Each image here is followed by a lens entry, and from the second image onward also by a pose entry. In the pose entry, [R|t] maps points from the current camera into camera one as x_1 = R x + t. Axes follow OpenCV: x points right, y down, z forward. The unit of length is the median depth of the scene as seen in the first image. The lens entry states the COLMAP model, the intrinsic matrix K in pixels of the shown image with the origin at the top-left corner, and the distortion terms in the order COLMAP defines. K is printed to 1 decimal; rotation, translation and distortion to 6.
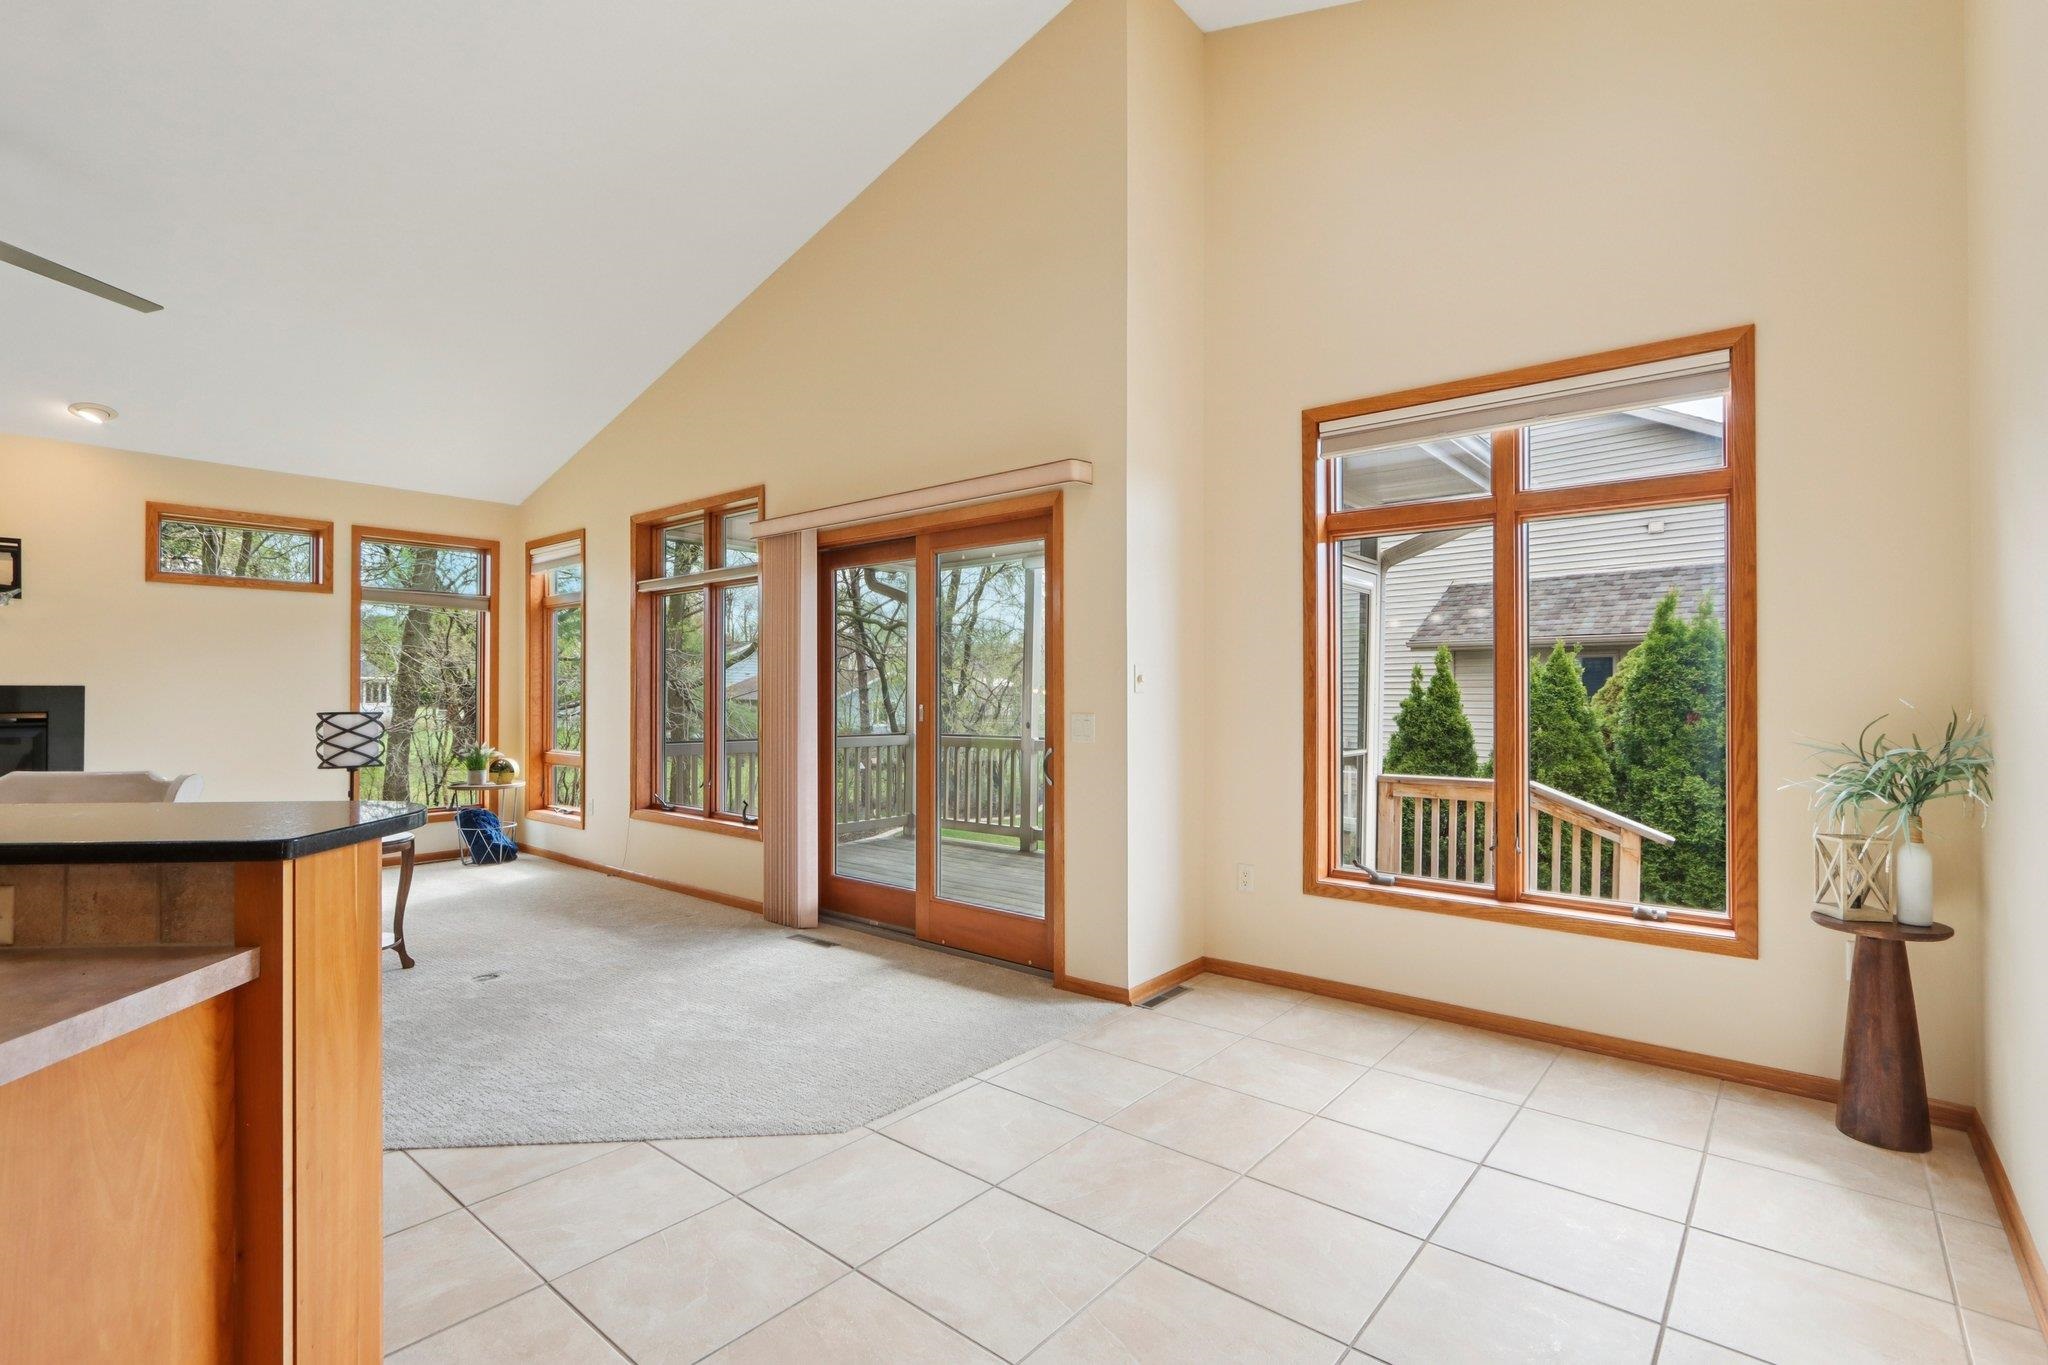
lens RADIAL K [[943.9, 0, 1020.6], [0, 943.9, 677.1], [0, 0, 1]] dist [-0.011956, 0.000385]
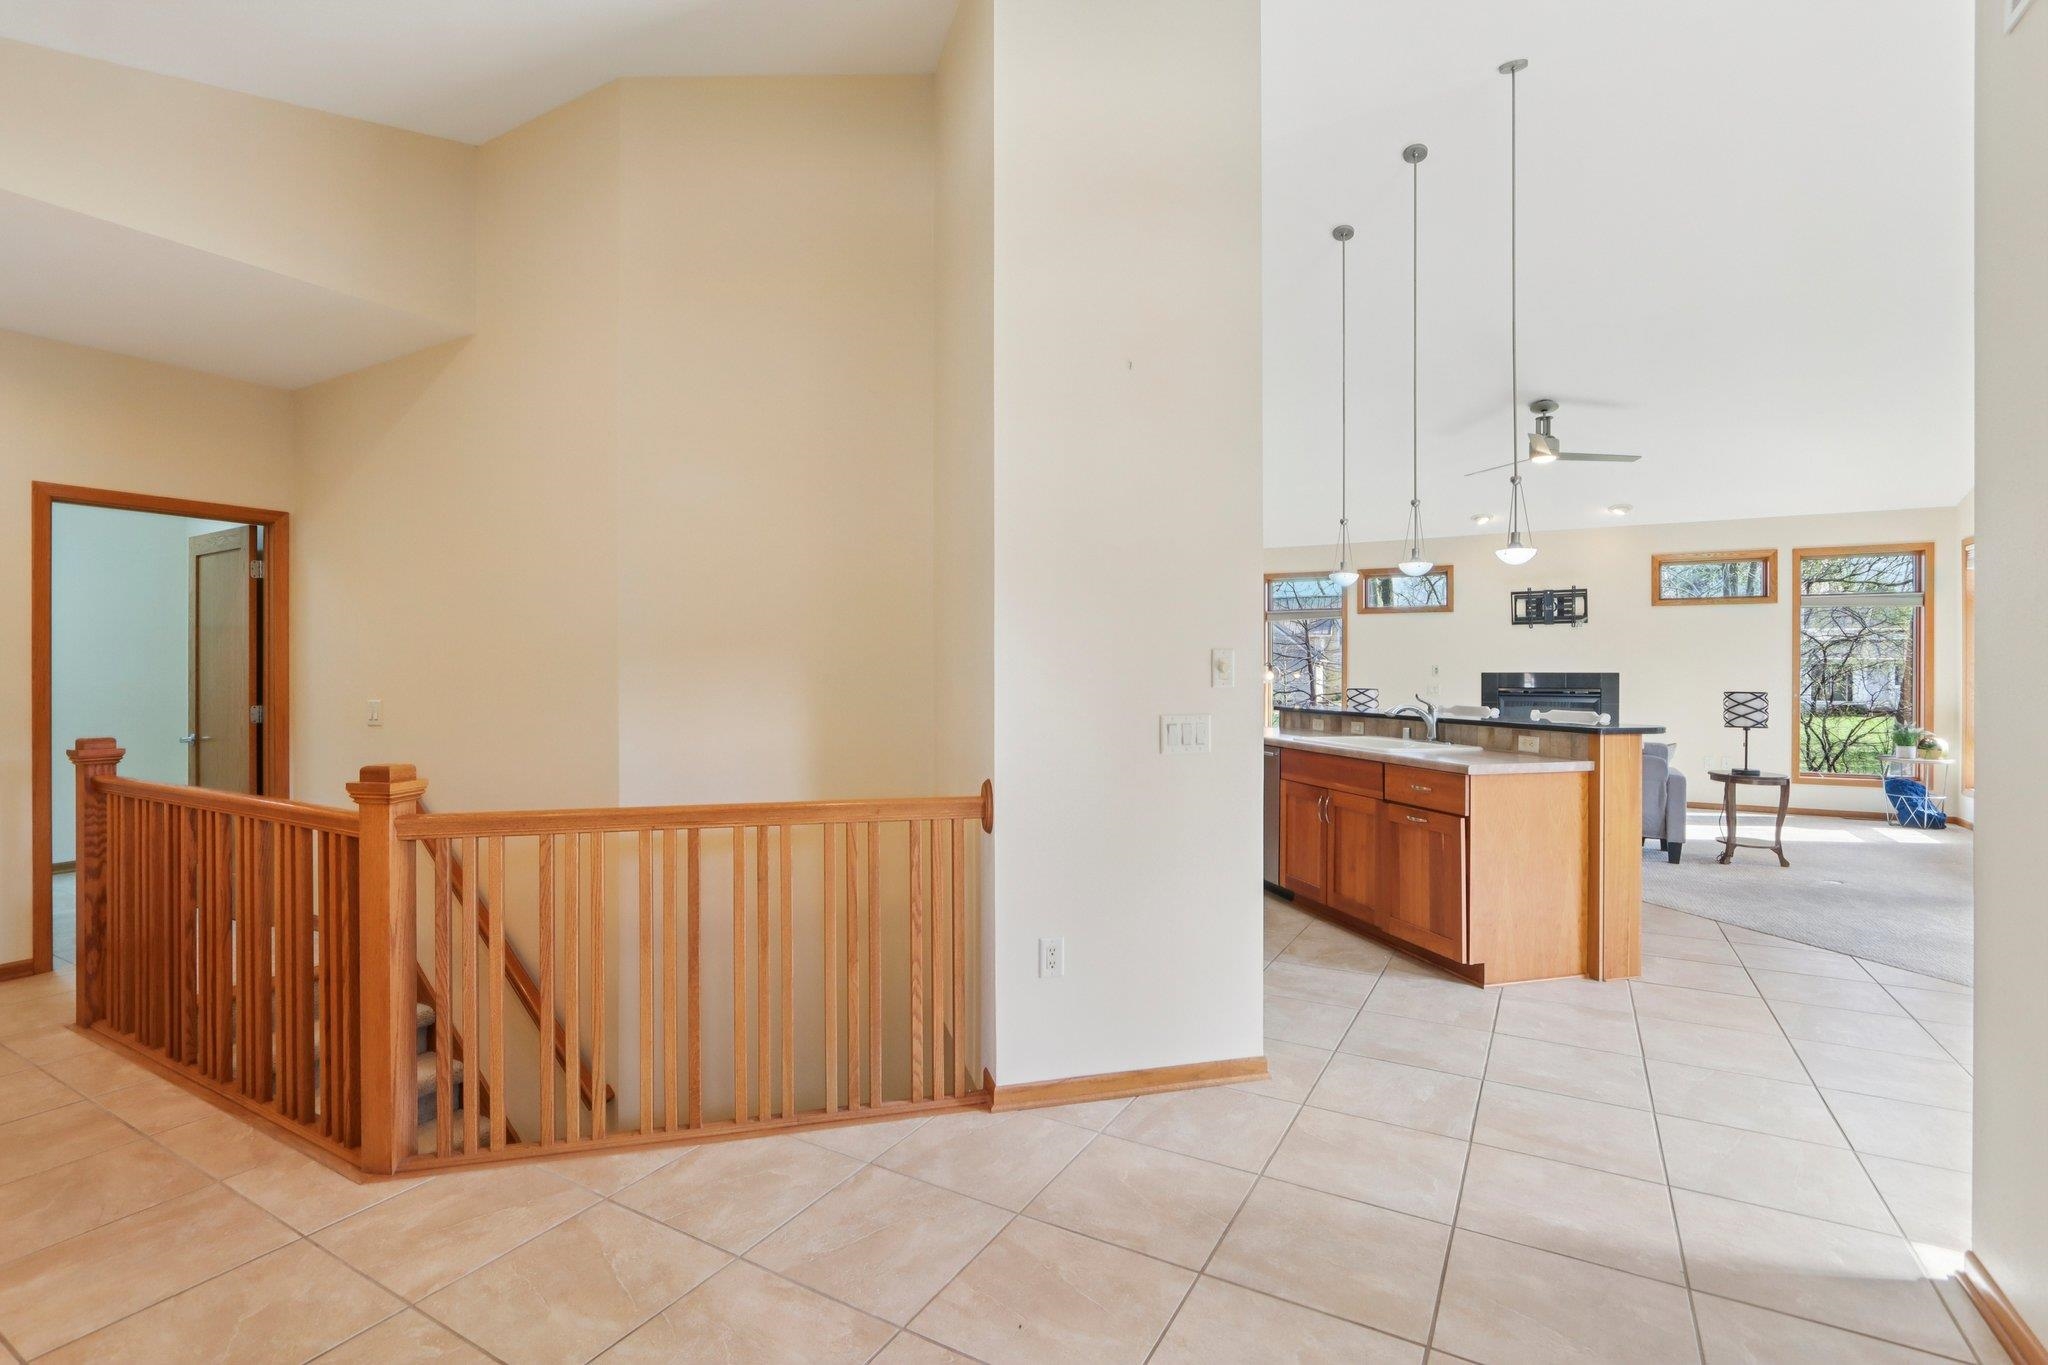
lens RADIAL K [[943.9, 0, 1020.6], [0, 943.9, 677.1], [0, 0, 1]] dist [-0.011956, 0.000385]
pose [[0.175982, 0.008677, -0.984355, 0.428700], [0.012194, 0.999865, 0.010994, -0.013434], [0.984318, -0.013938, 0.175852, -0.321887]]
